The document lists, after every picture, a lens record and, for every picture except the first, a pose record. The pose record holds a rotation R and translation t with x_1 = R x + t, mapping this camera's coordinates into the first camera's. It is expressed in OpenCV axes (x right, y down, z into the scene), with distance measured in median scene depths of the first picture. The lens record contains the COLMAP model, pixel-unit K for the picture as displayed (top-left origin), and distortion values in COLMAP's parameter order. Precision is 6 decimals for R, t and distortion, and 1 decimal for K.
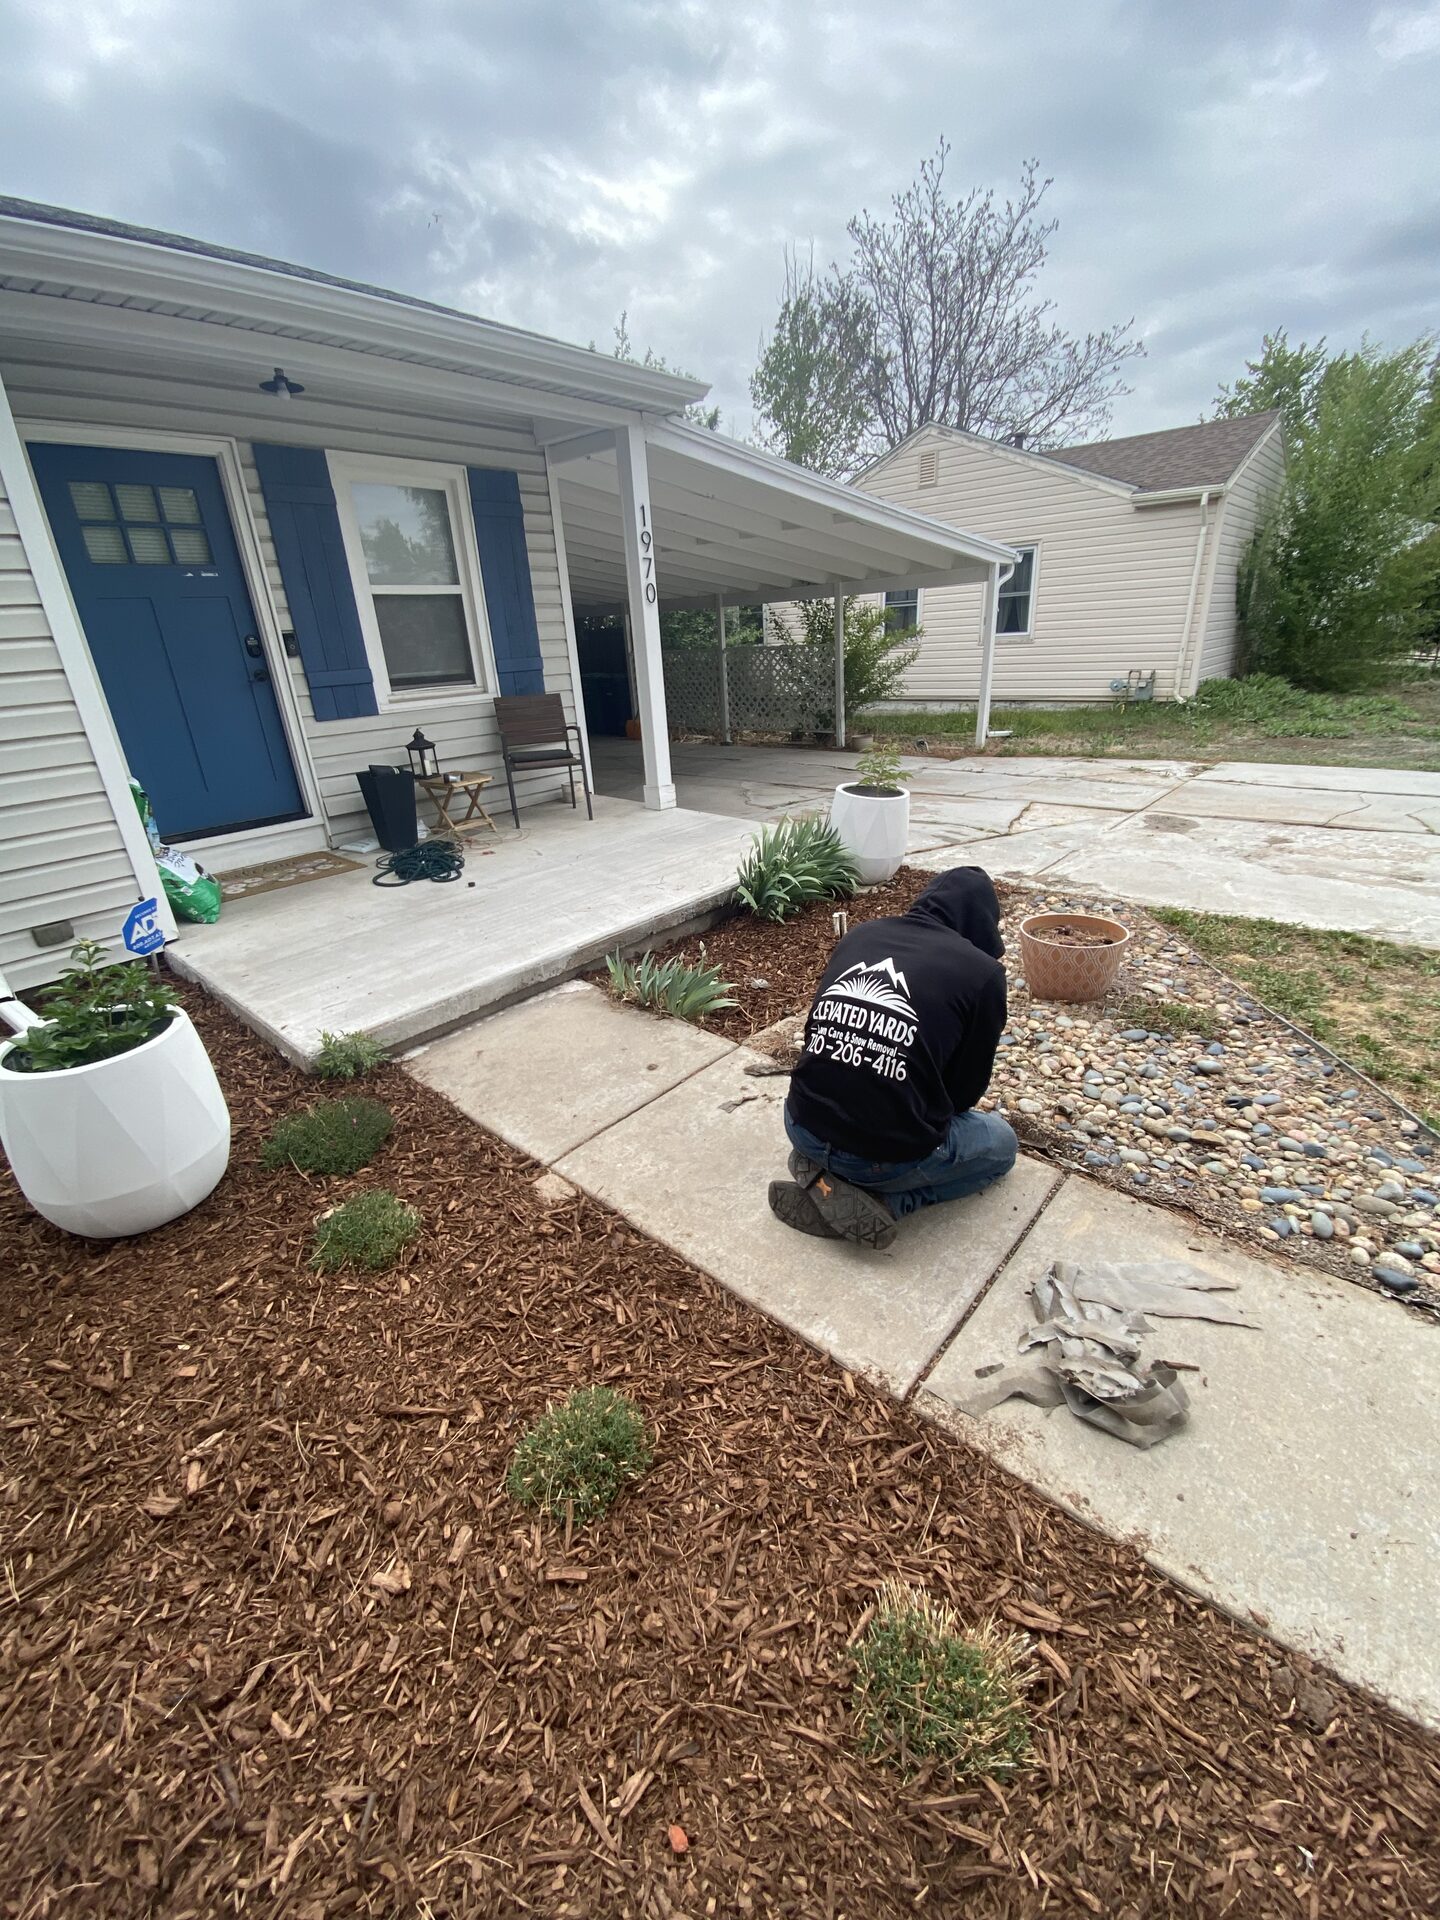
lens RADIAL K [[777.5, 0, 721.7], [0, 777.5, 970.6], [0, 0, 1]] dist [0.011401, -0.015308]
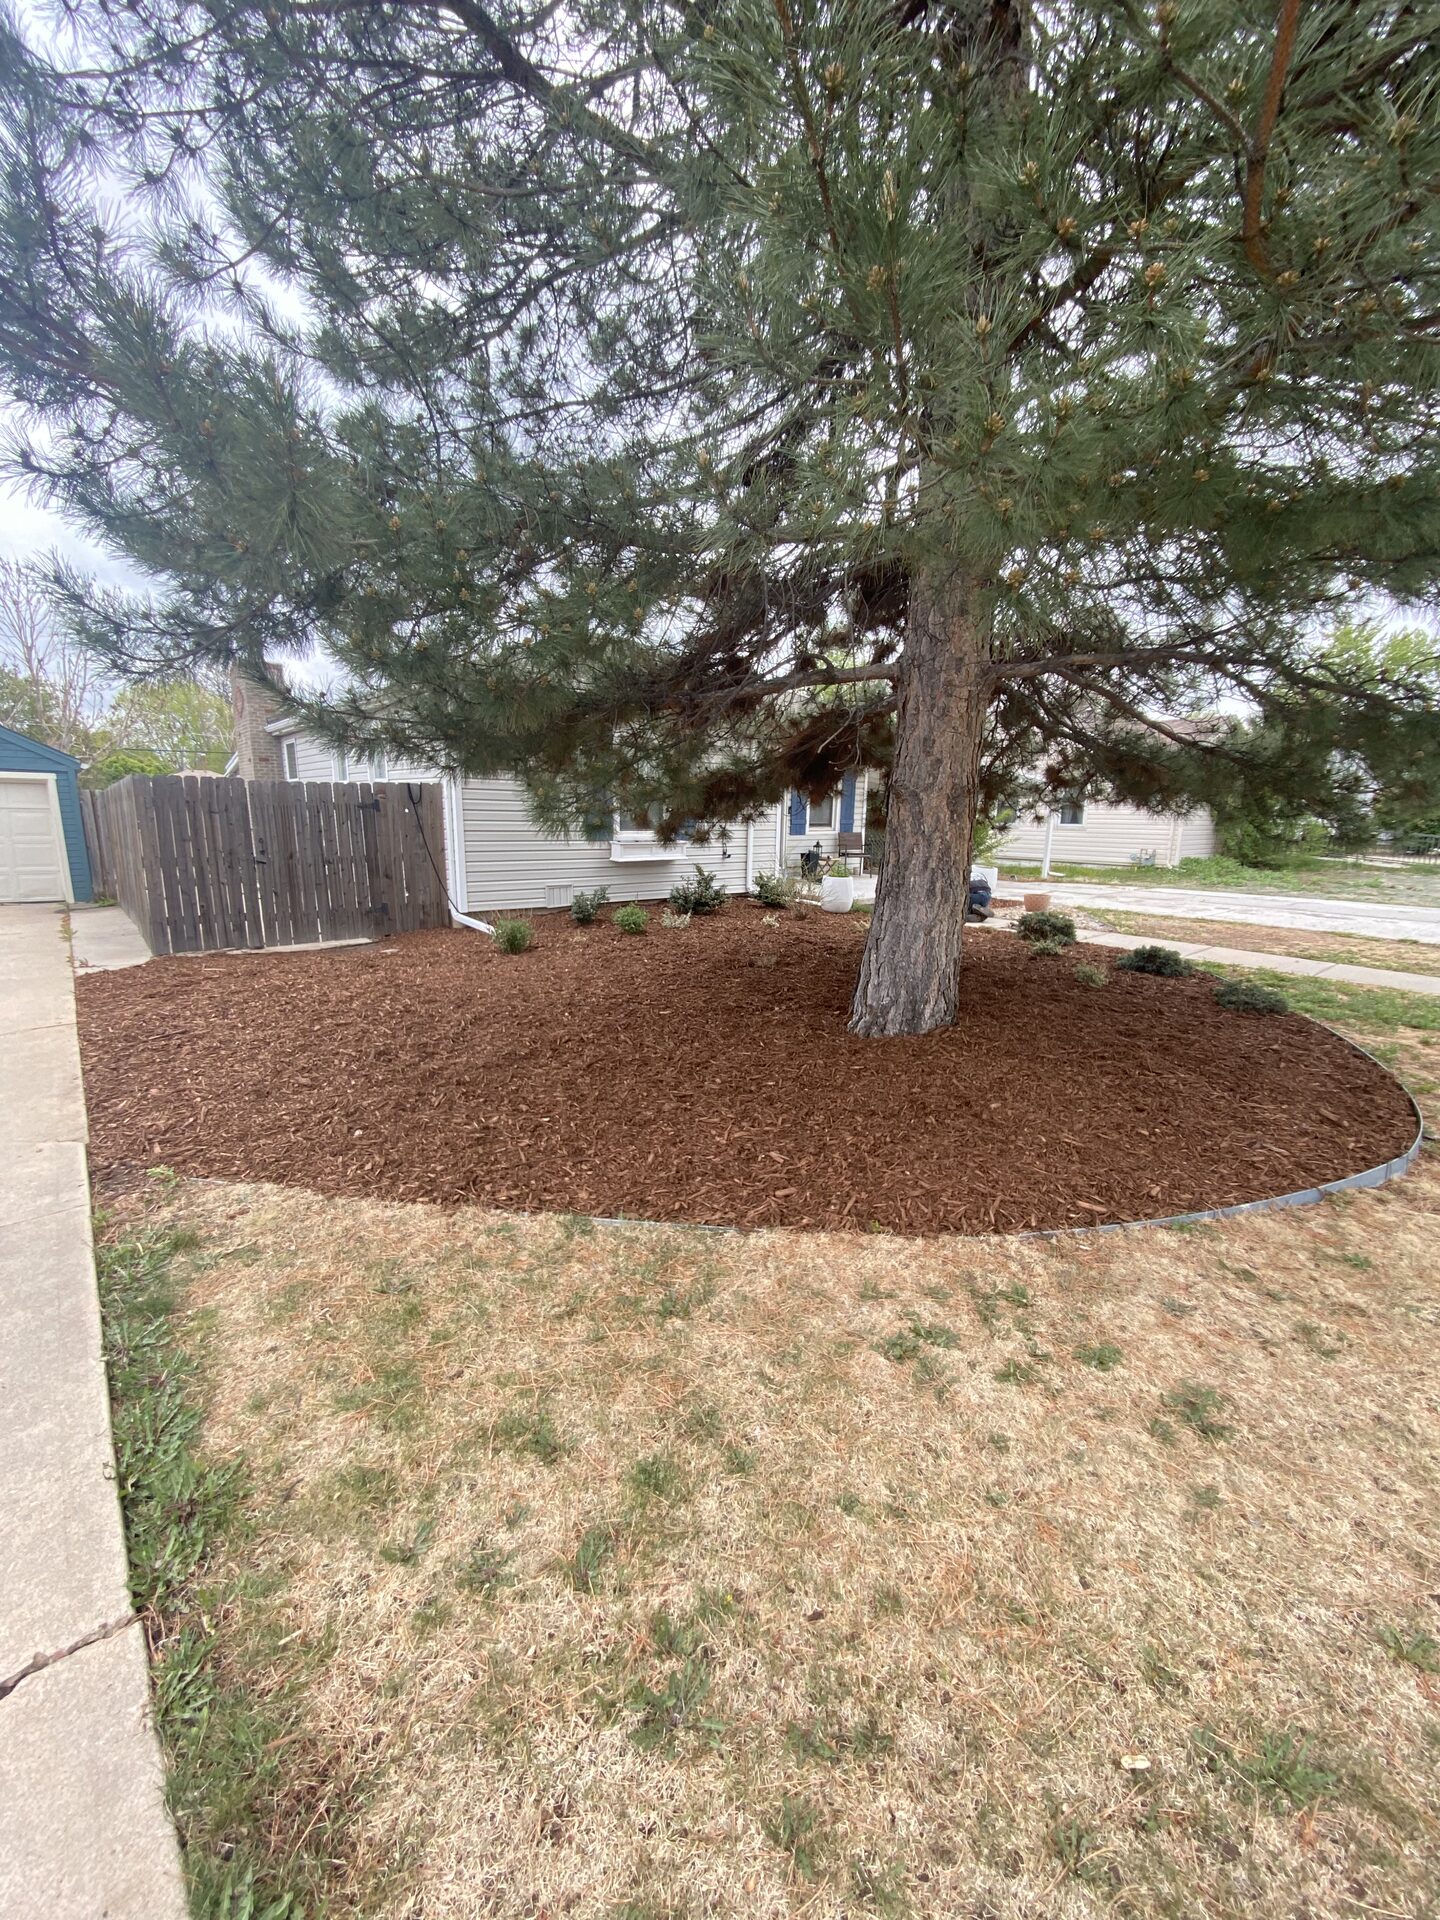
lens RADIAL K [[777.5, 0, 721.7], [0, 777.5, 970.6], [0, 0, 1]] dist [0.011401, -0.015308]
pose [[0.986386, 0.091157, -0.136869, -0.158547], [-0.116994, 0.973896, -0.194520, 0.377600], [0.115564, 0.207885, 0.971303, -0.859267]]
